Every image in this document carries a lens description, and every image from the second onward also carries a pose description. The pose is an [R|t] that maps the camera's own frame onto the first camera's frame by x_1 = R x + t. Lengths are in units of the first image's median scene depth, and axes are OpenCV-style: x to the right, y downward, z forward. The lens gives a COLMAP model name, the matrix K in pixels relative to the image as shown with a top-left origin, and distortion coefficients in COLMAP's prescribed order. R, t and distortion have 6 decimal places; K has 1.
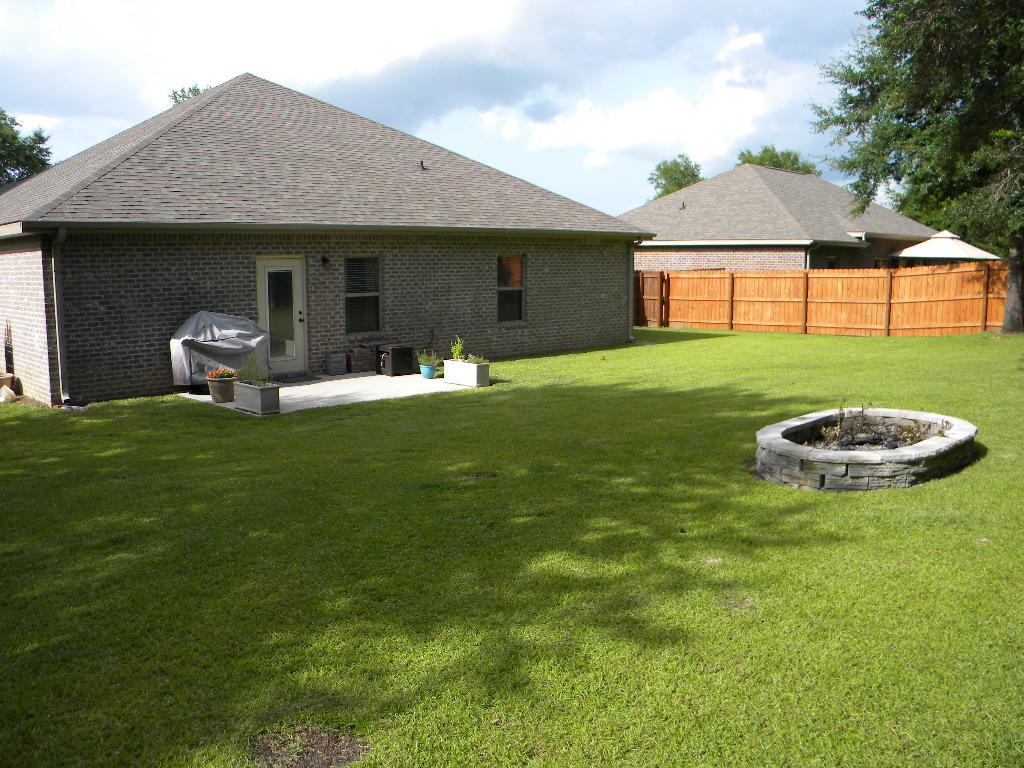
lens RADIAL K [[857.3, 0, 494.3], [0, 857.3, 385.1], [0, 0, 1]] dist [-0.195186, 0.150084]
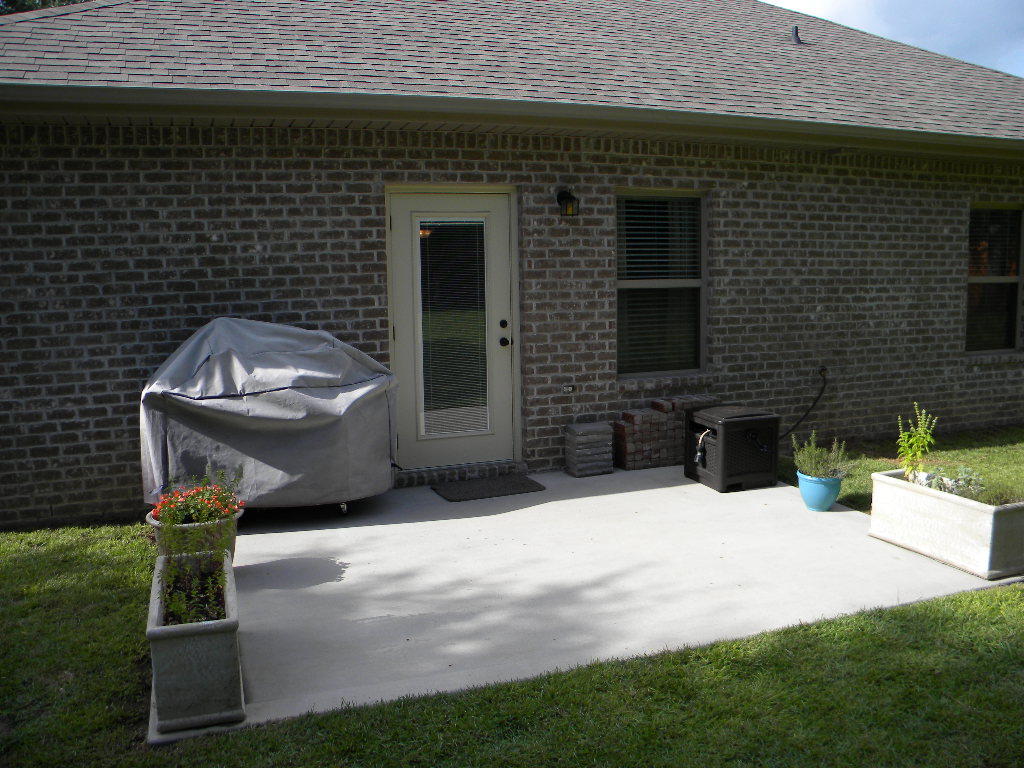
lens RADIAL K [[857.3, 0, 494.3], [0, 857.3, 385.1], [0, 0, 1]] dist [-0.195186, 0.150084]
pose [[0.919132, 0.037774, -0.392134, -0.069530], [-0.042085, 0.999111, -0.002401, -0.056591], [0.391694, 0.018710, 0.919905, 0.638751]]
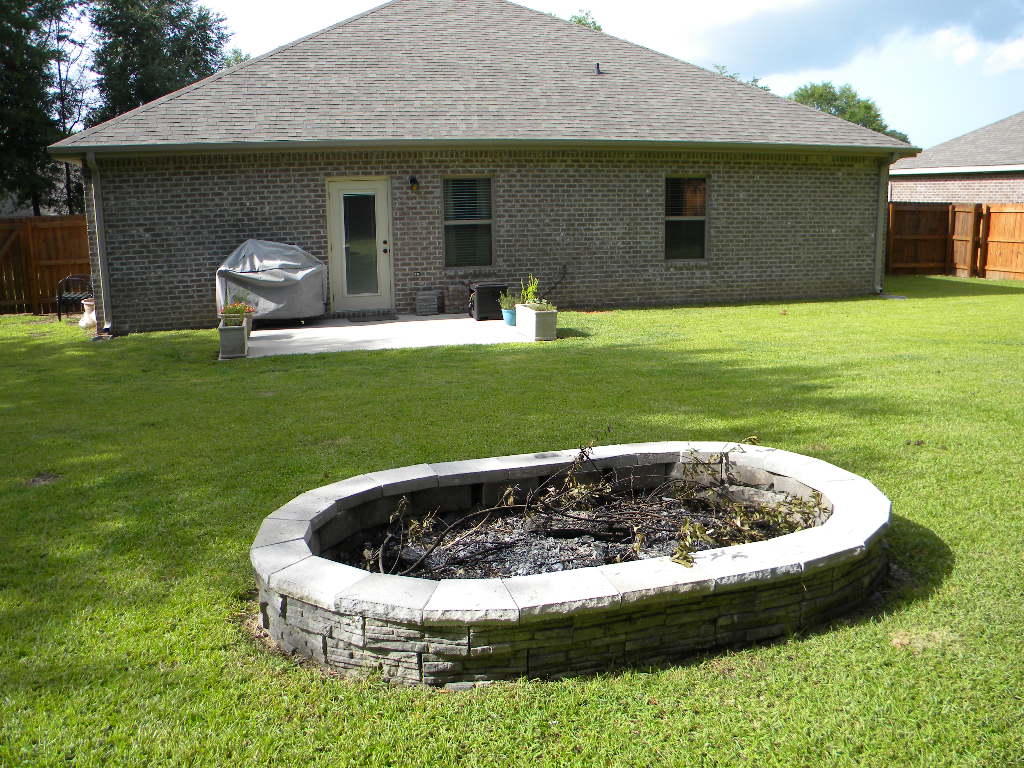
lens RADIAL K [[857.3, 0, 494.3], [0, 857.3, 385.1], [0, 0, 1]] dist [-0.195186, 0.150084]
pose [[0.886025, 0.089072, -0.455001, 0.295836], [-0.054700, 0.994601, 0.088188, -0.023514], [0.460399, -0.053248, 0.886114, 0.280051]]
